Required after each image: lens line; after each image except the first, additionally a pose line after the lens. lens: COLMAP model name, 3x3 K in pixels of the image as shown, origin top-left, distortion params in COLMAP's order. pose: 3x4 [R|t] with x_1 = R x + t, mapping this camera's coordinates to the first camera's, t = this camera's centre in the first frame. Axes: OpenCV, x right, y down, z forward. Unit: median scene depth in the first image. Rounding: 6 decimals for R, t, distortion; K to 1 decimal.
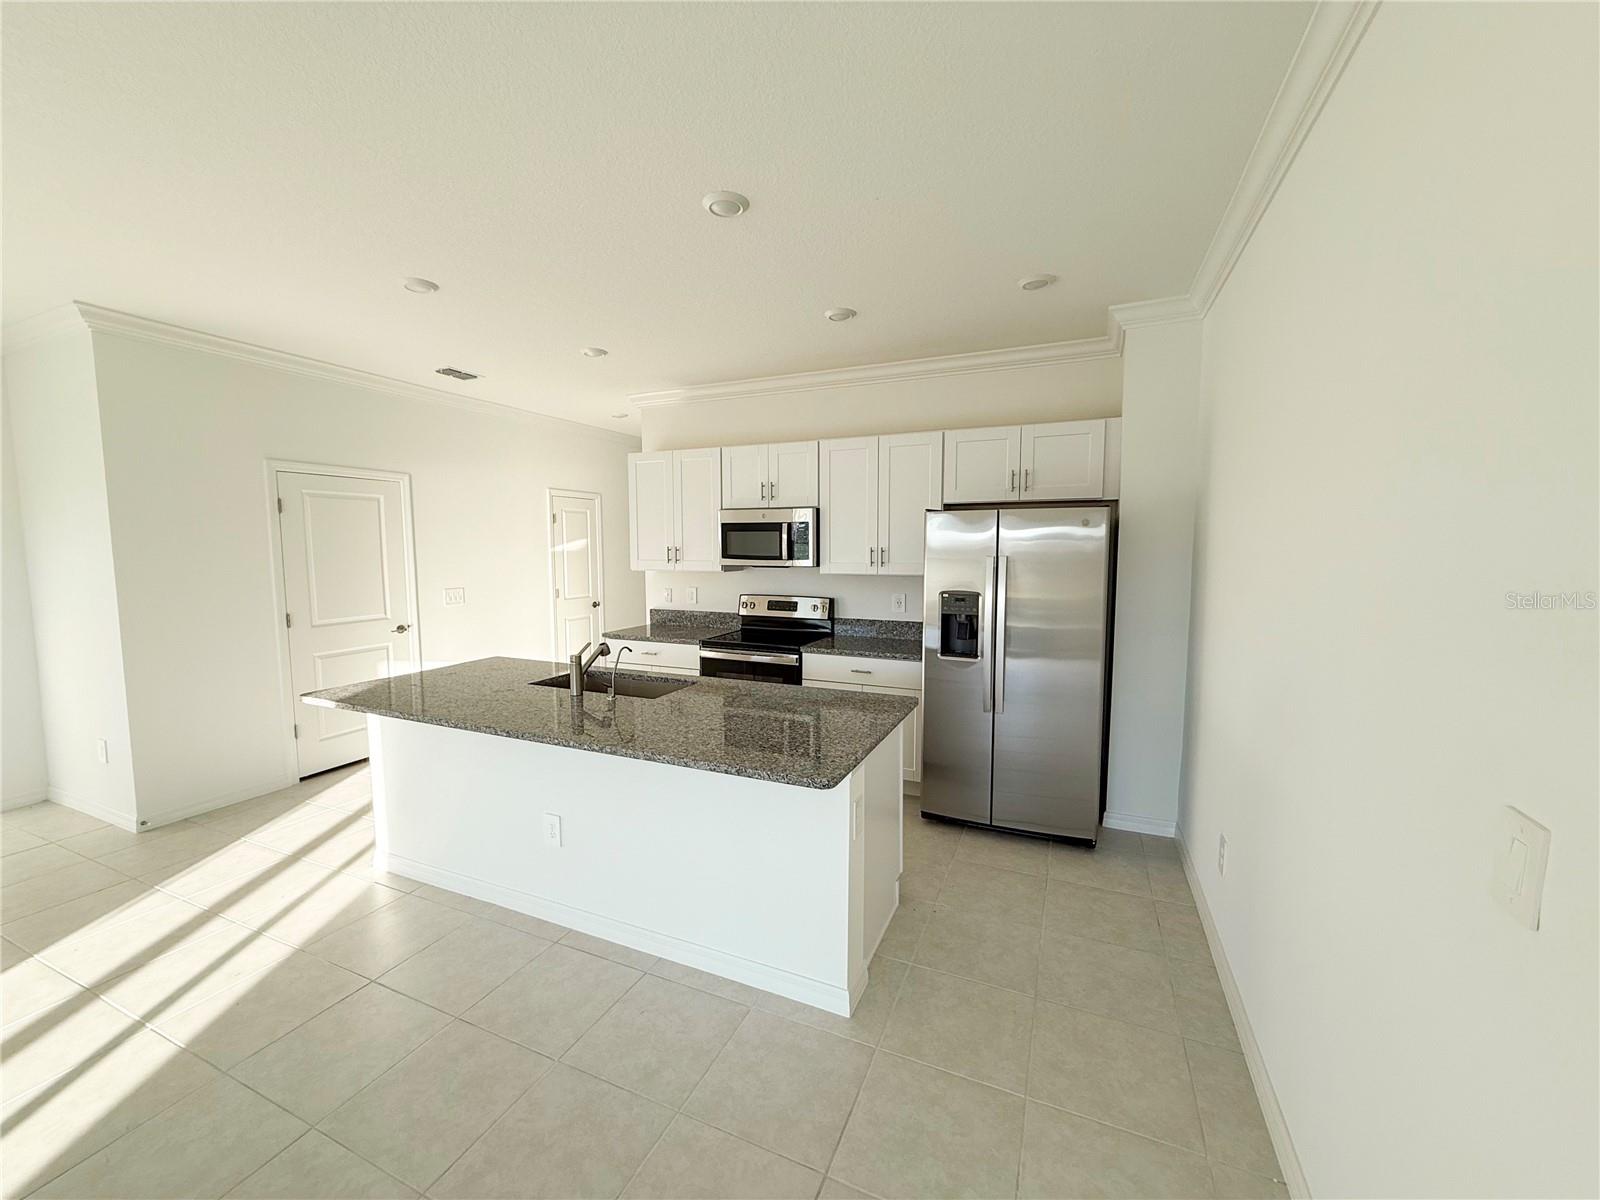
lens RADIAL K [[632.2, 0, 800.0], [0, 632.2, 600.0], [0, 0, 1]] dist [-0.000935, 0.000095]
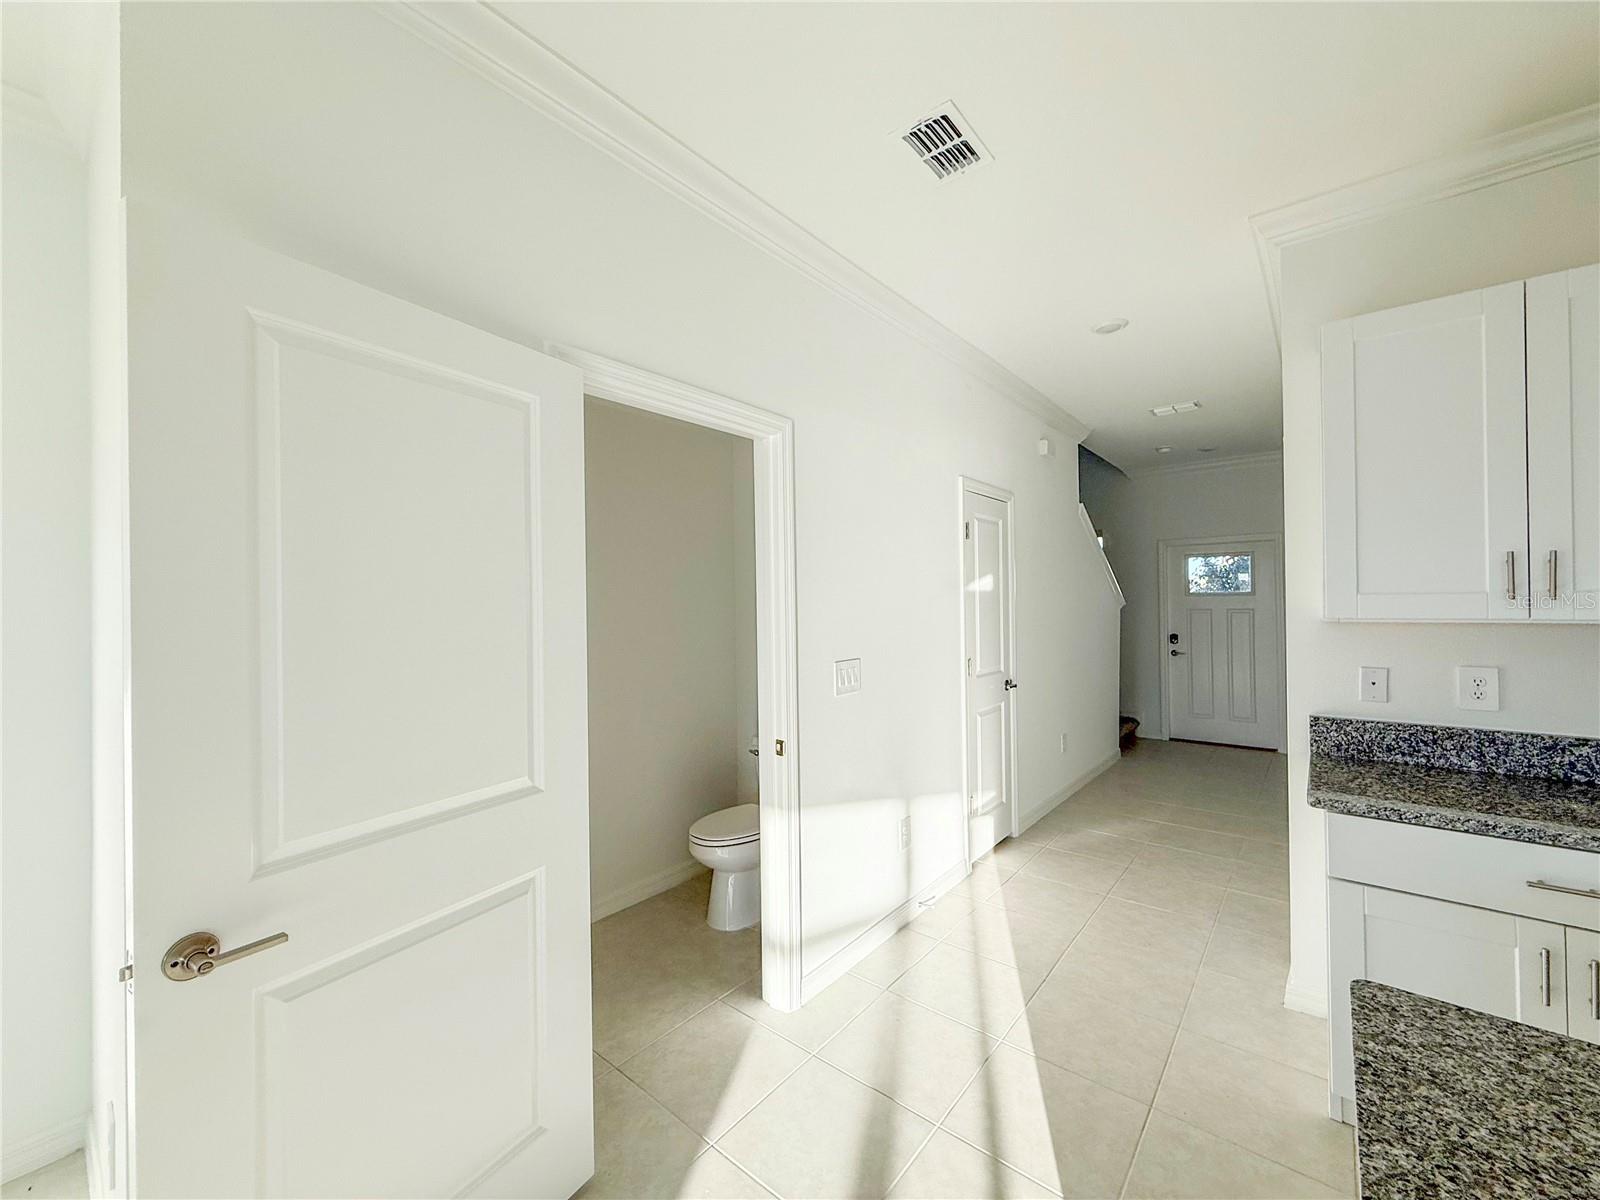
lens RADIAL K [[636.6, 0, 793.1], [0, 636.6, 596.5], [0, 0, 1]] dist [-0.001469, -0.000175]
pose [[0.957578, -0.014766, -0.287796, -0.519540], [-0.012179, 0.995720, -0.091613, -0.025113], [0.287917, 0.091231, 0.953300, 0.594509]]
